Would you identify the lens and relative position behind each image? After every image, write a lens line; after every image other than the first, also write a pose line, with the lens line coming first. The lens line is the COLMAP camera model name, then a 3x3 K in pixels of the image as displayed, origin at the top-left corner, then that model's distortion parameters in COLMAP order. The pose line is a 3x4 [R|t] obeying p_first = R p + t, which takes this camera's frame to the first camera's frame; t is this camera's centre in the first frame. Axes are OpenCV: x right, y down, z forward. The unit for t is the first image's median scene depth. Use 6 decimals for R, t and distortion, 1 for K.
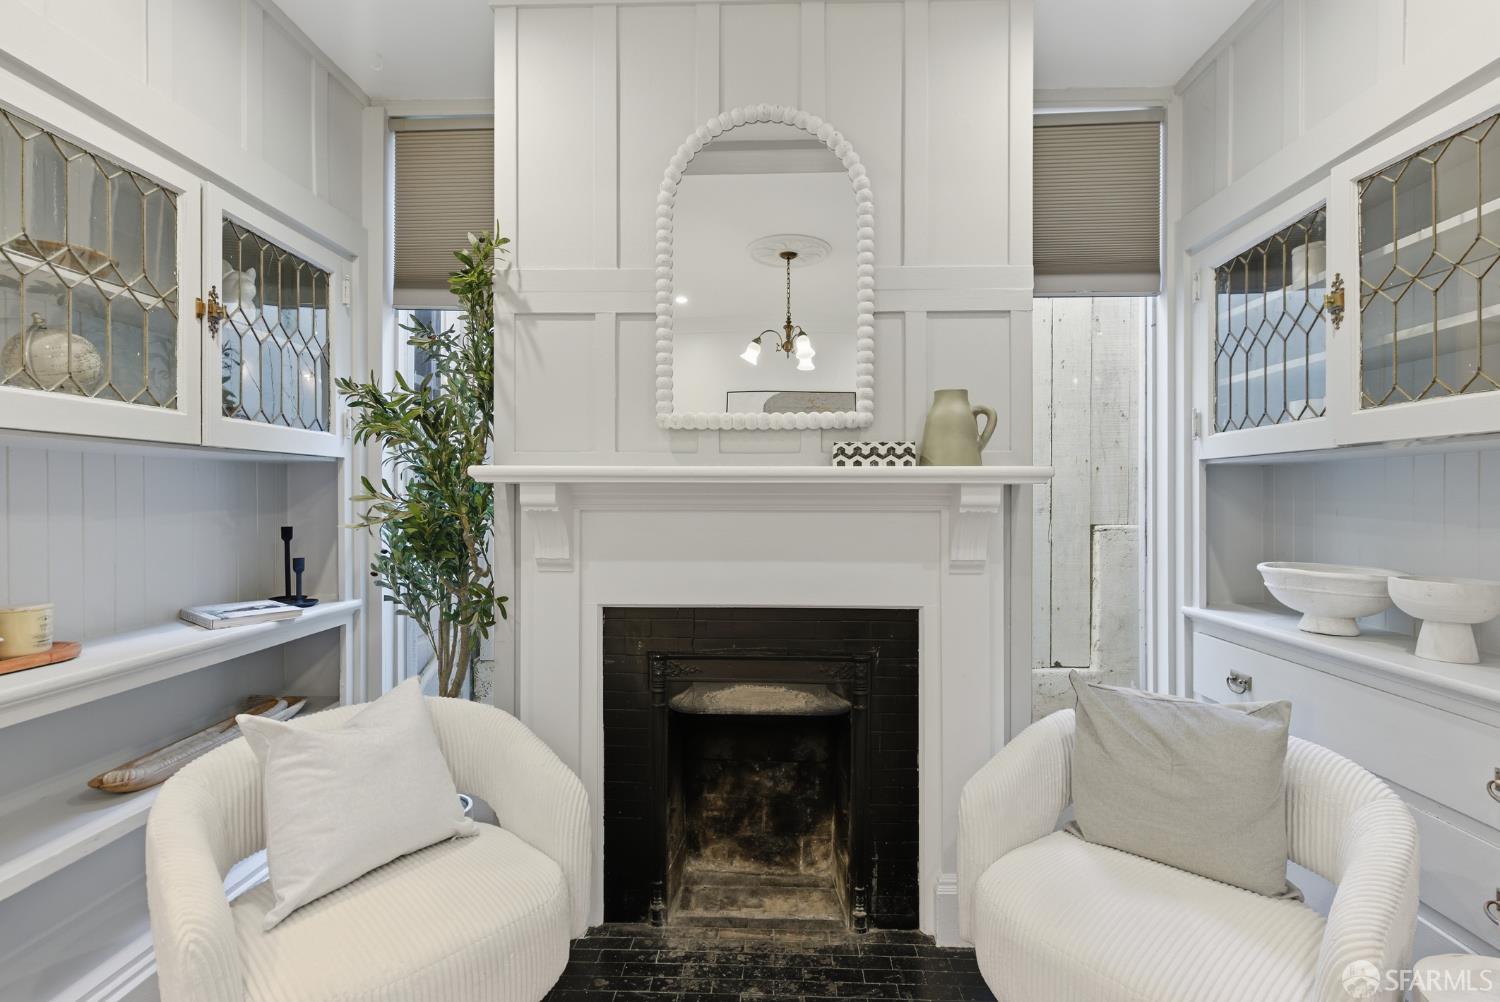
lens RADIAL K [[683.5, 0, 757.6], [0, 683.5, 497.6], [0, 0, 1]] dist [0.001685, -0.000864]
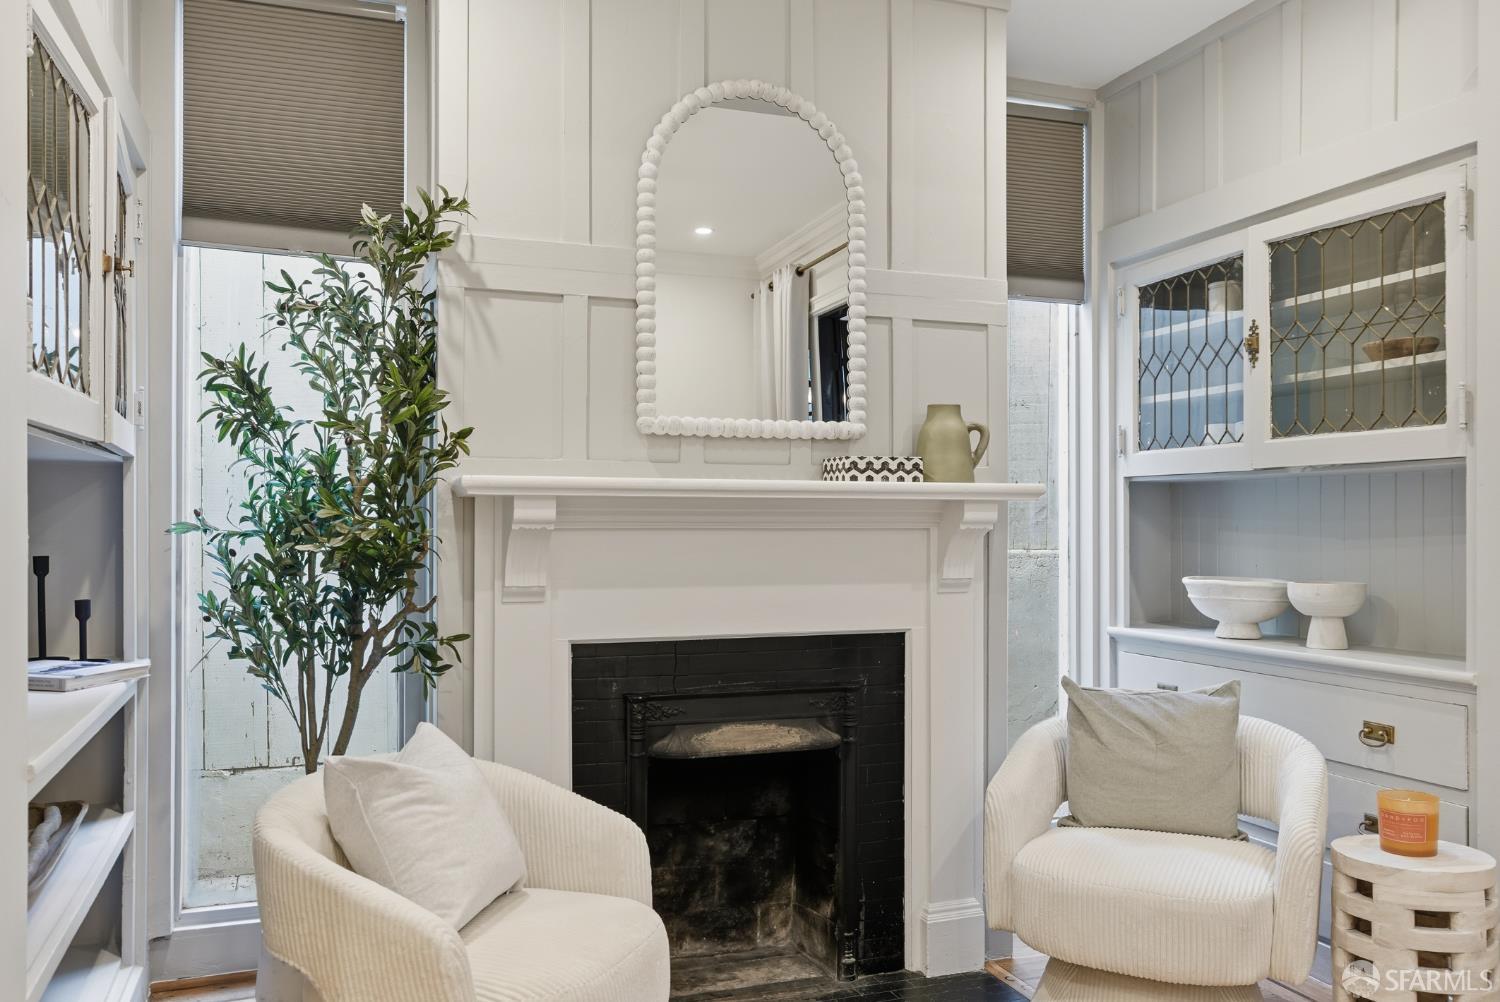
lens RADIAL K [[1174.5, 0, 748.9], [0, 1174.5, 518.6], [0, 0, 1]] dist [-0.020179, 0.031723]
pose [[0.927154, 0.000380, 0.374680, -0.578166], [0.000660, 0.999996, -0.002647, 0.010096], [-0.374679, 0.002701, 0.927151, -0.432681]]
